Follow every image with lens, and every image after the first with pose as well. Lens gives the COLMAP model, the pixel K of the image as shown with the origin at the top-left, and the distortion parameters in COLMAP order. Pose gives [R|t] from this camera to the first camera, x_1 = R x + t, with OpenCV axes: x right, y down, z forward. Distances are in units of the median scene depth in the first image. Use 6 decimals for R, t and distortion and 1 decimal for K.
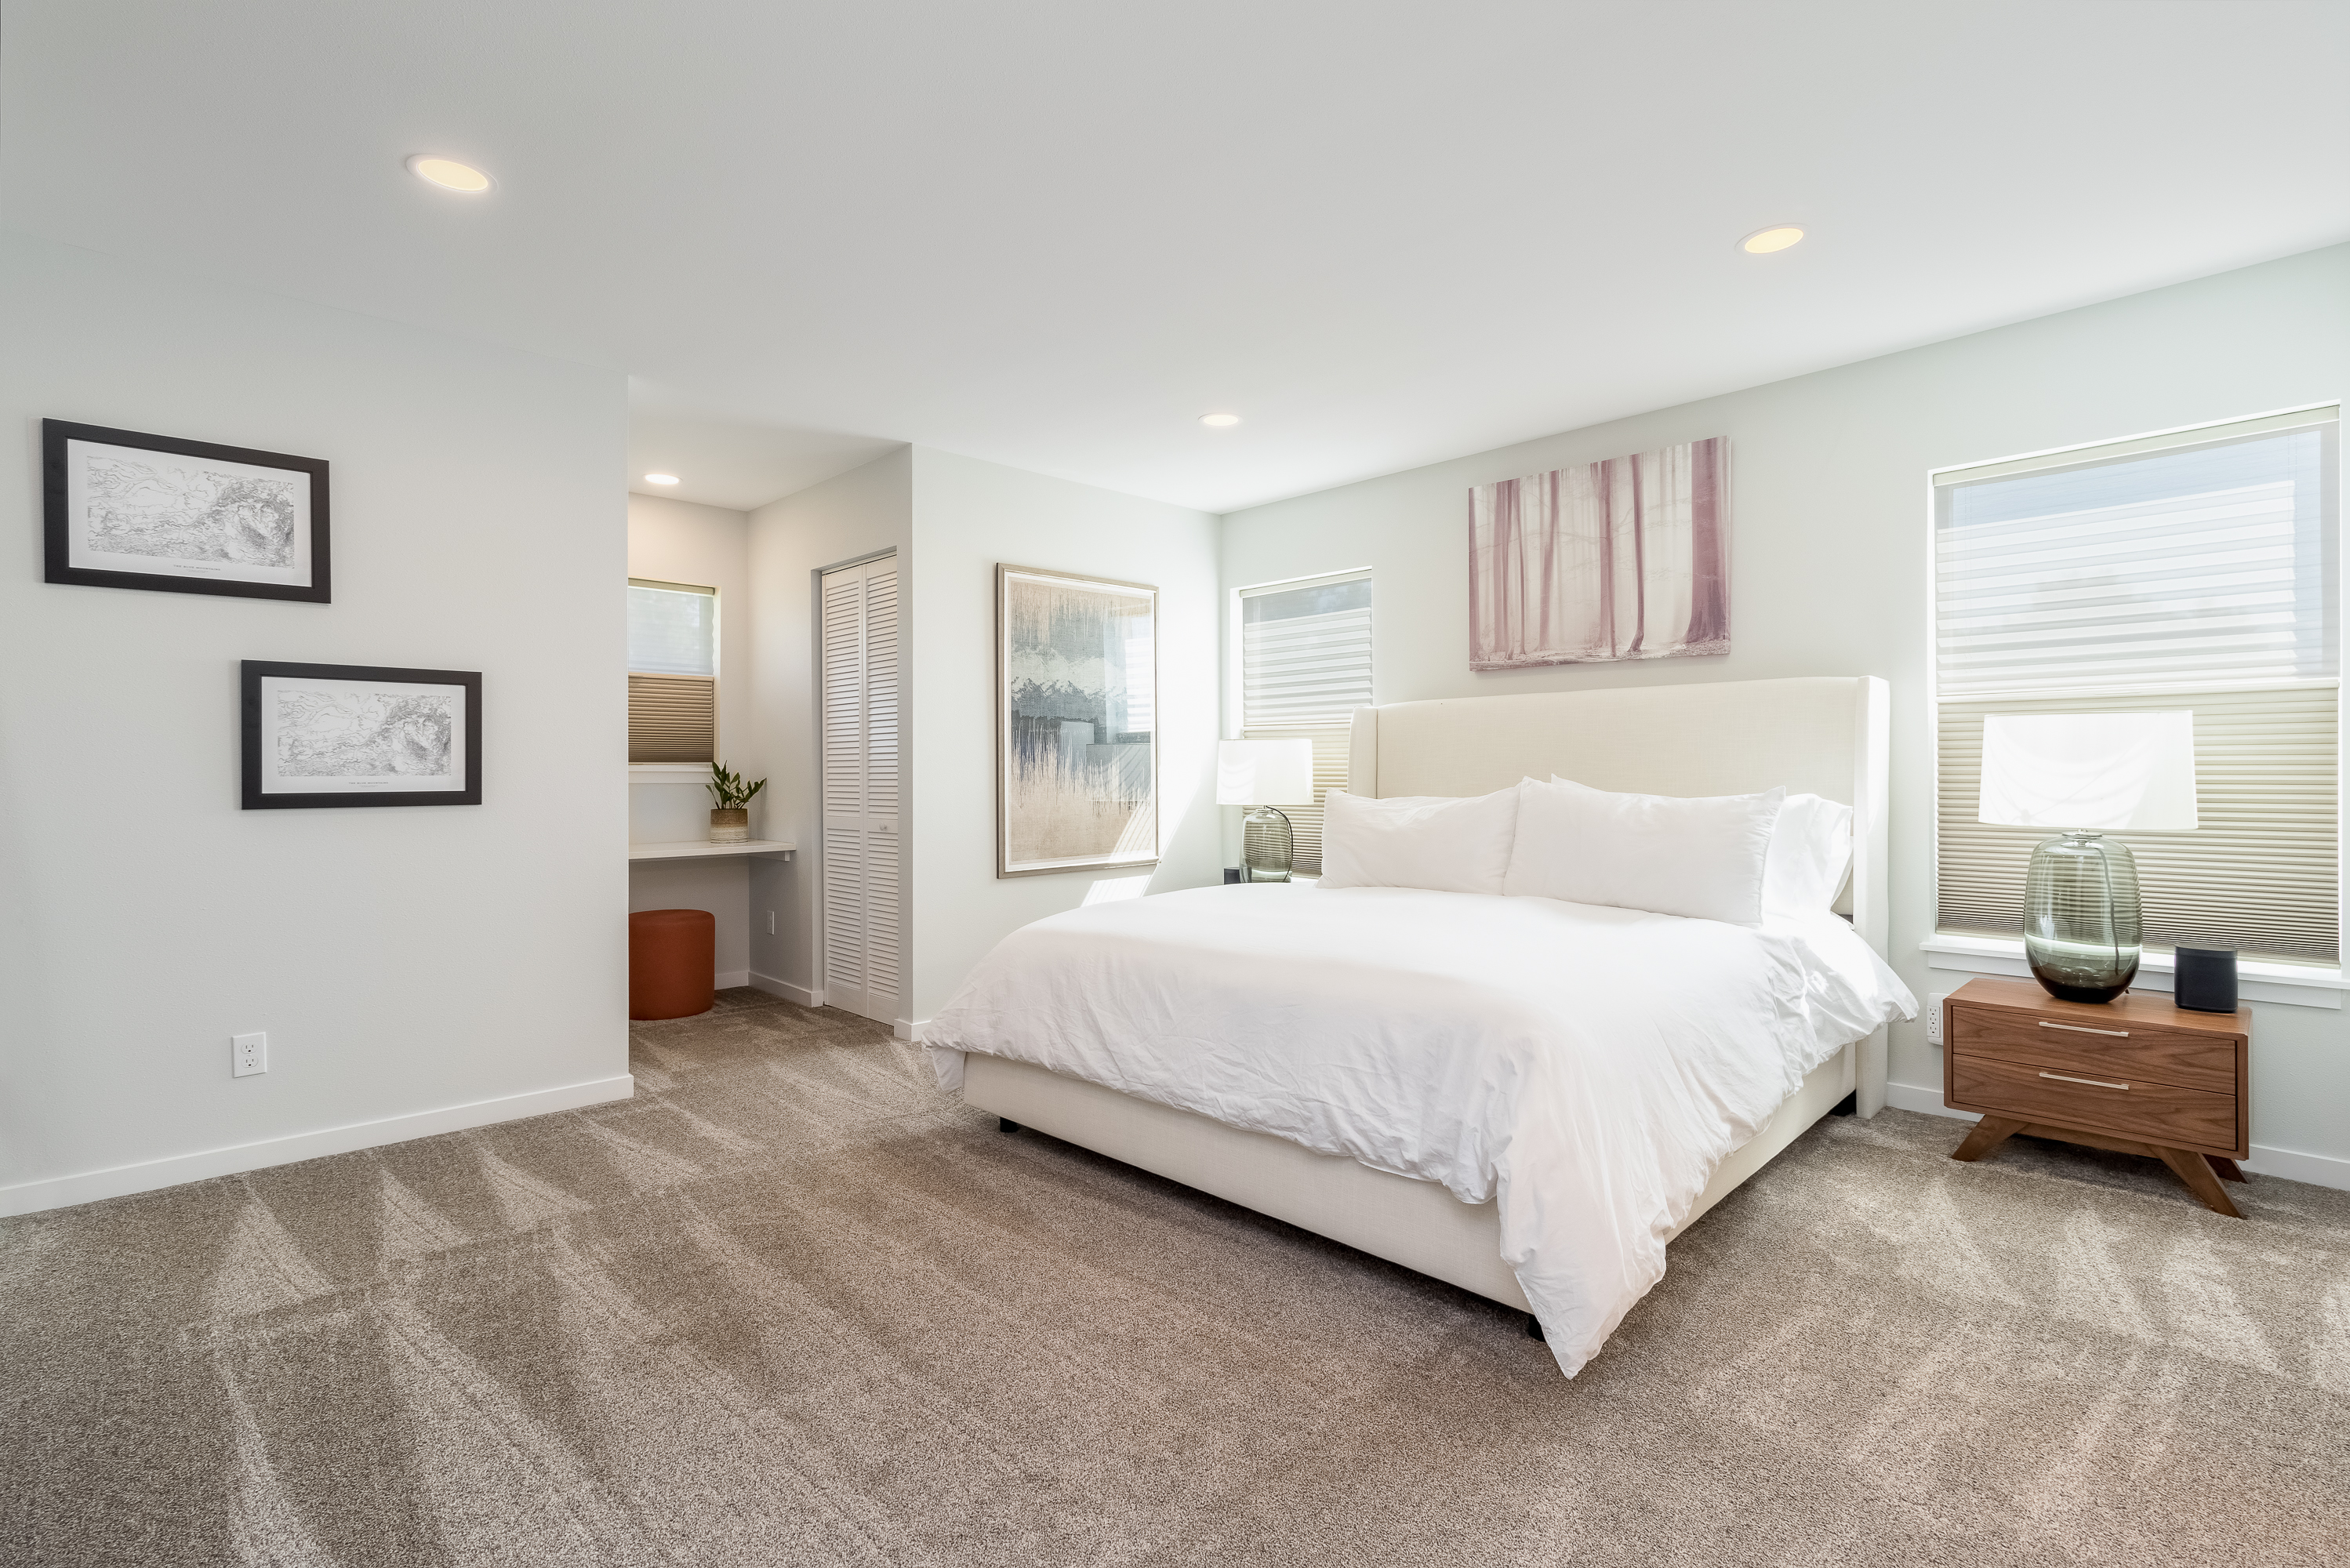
lens RADIAL K [[1108.4, 0, 1168.6], [0, 1108.4, 781.2], [0, 0, 1]] dist [-0.006468, -0.000985]
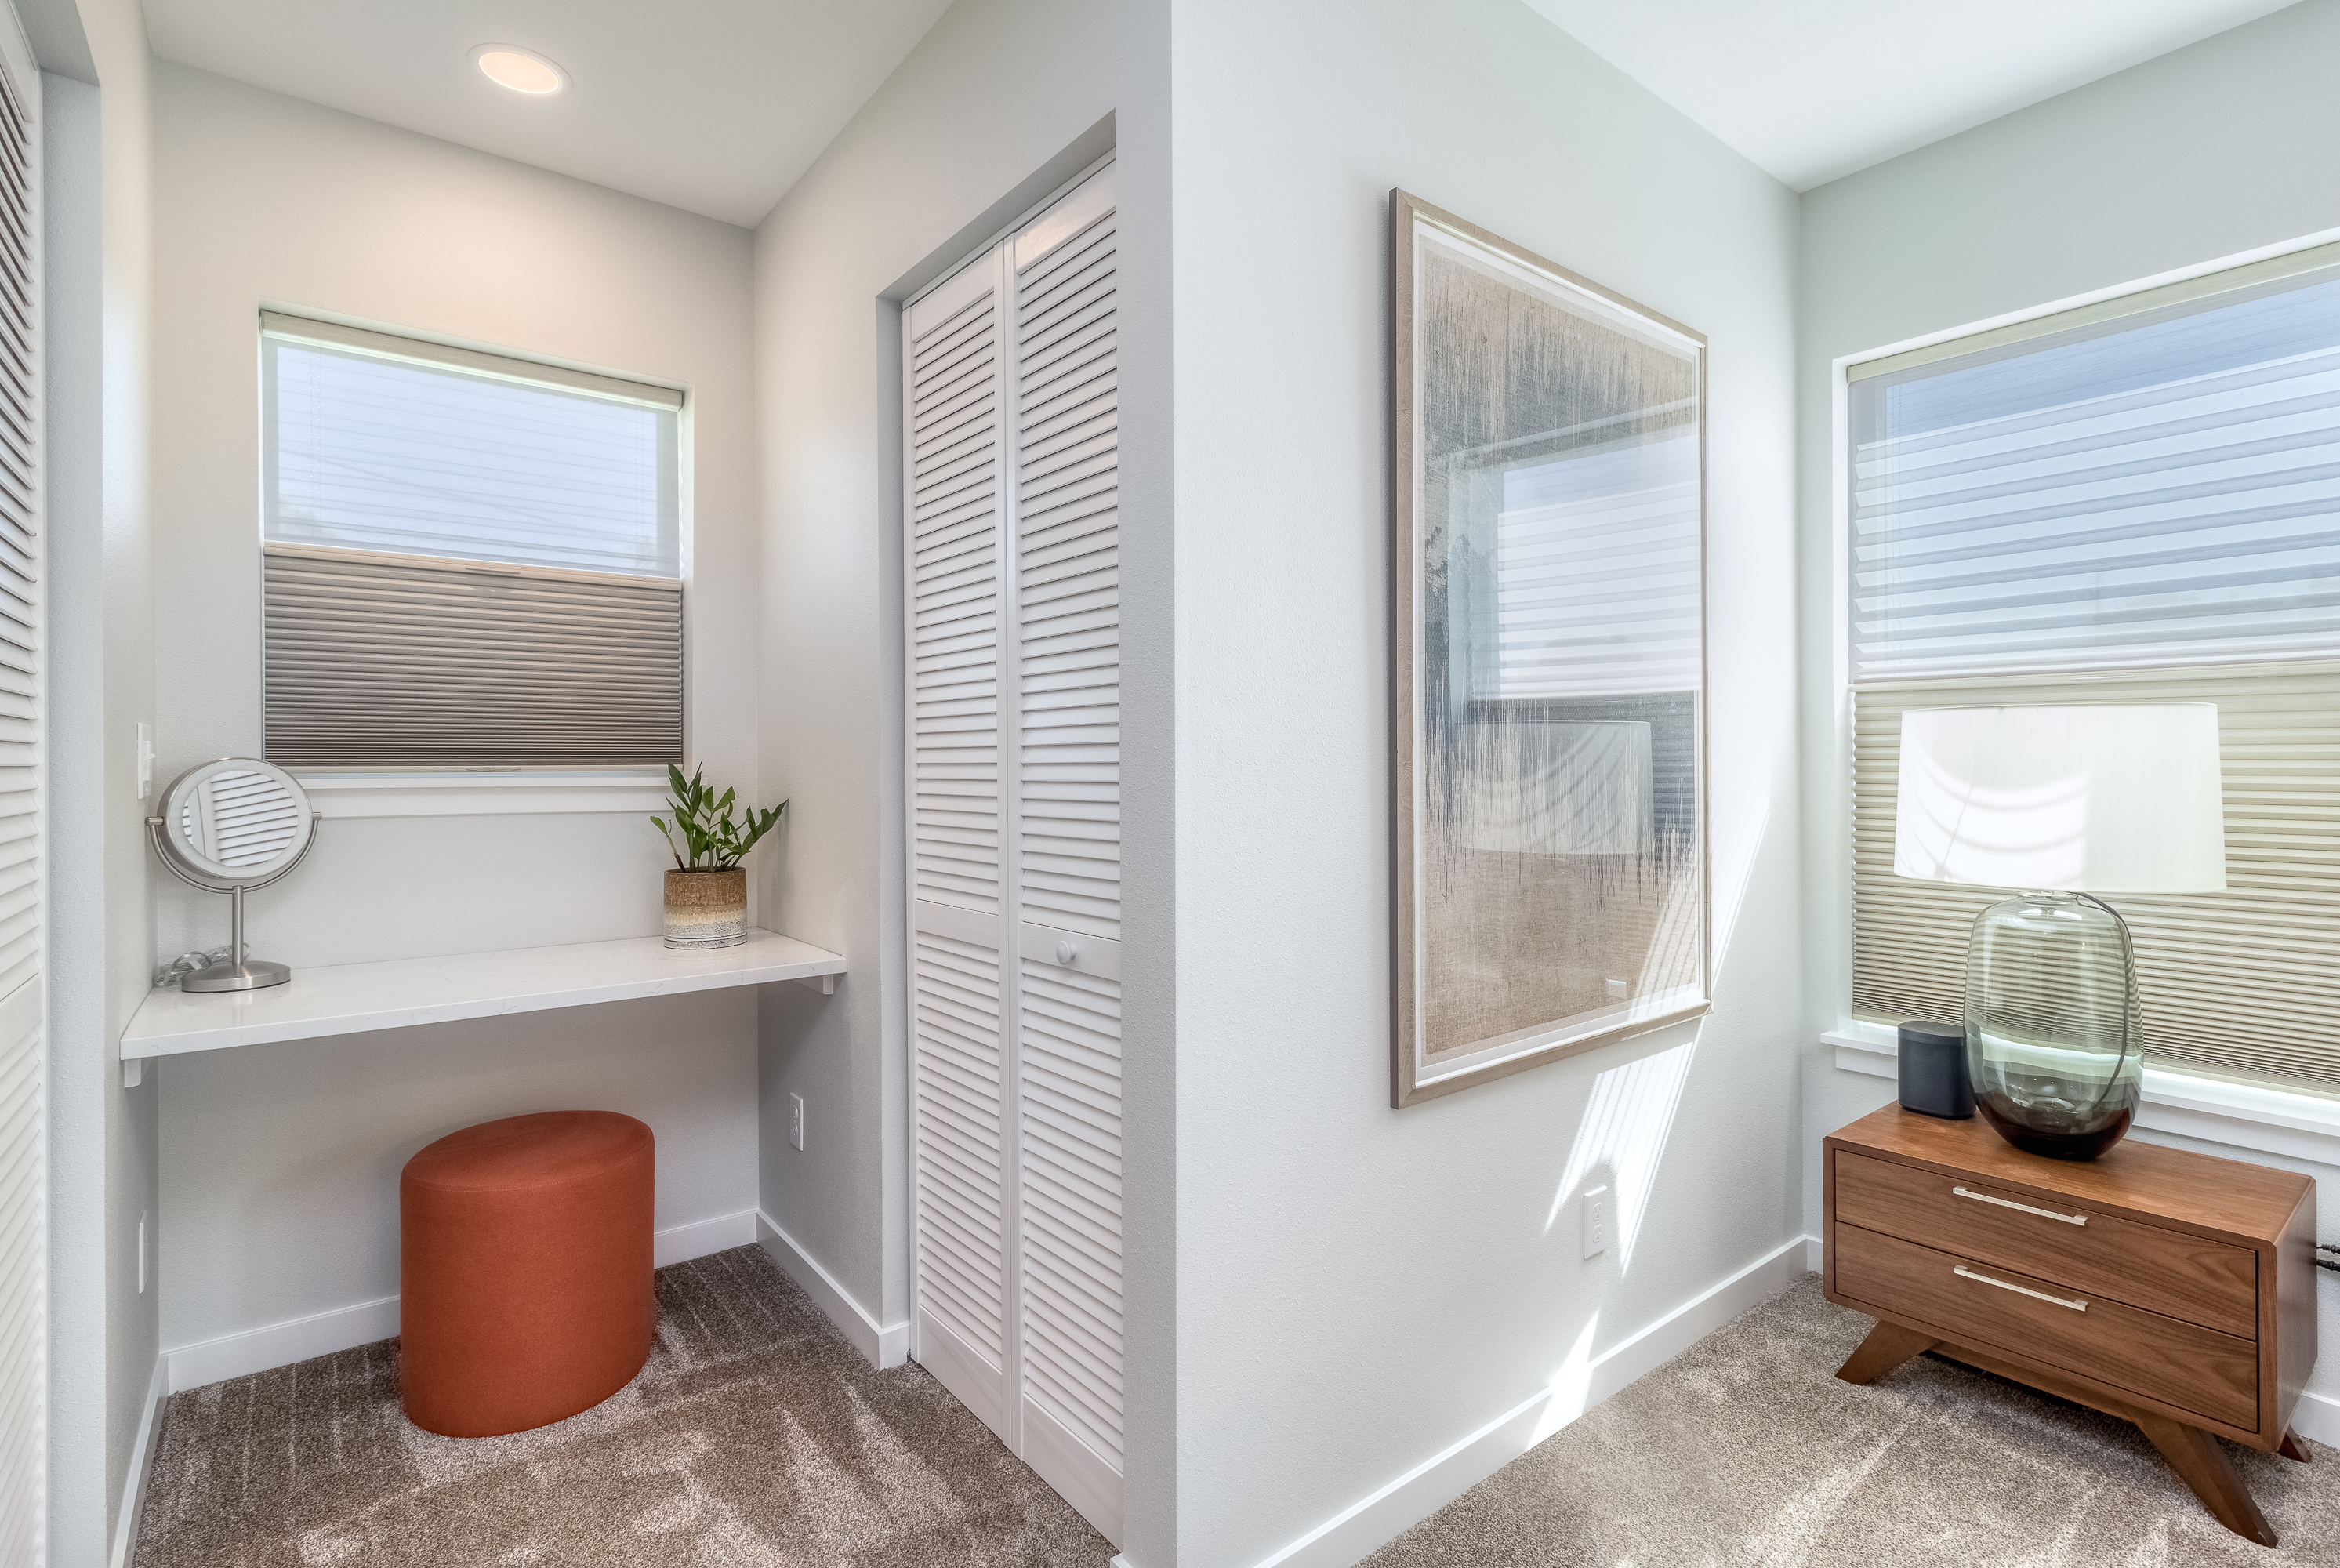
lens RADIAL K [[1103.8, 0, 1170.8], [0, 1103.8, 765.2], [0, 0, 1]] dist [-0.006468, -0.000985]
pose [[0.995987, -0.002049, -0.089478, -0.170530], [0.001893, 0.999997, -0.001820, -0.016246], [0.089481, 0.001643, 0.995987, 0.577555]]
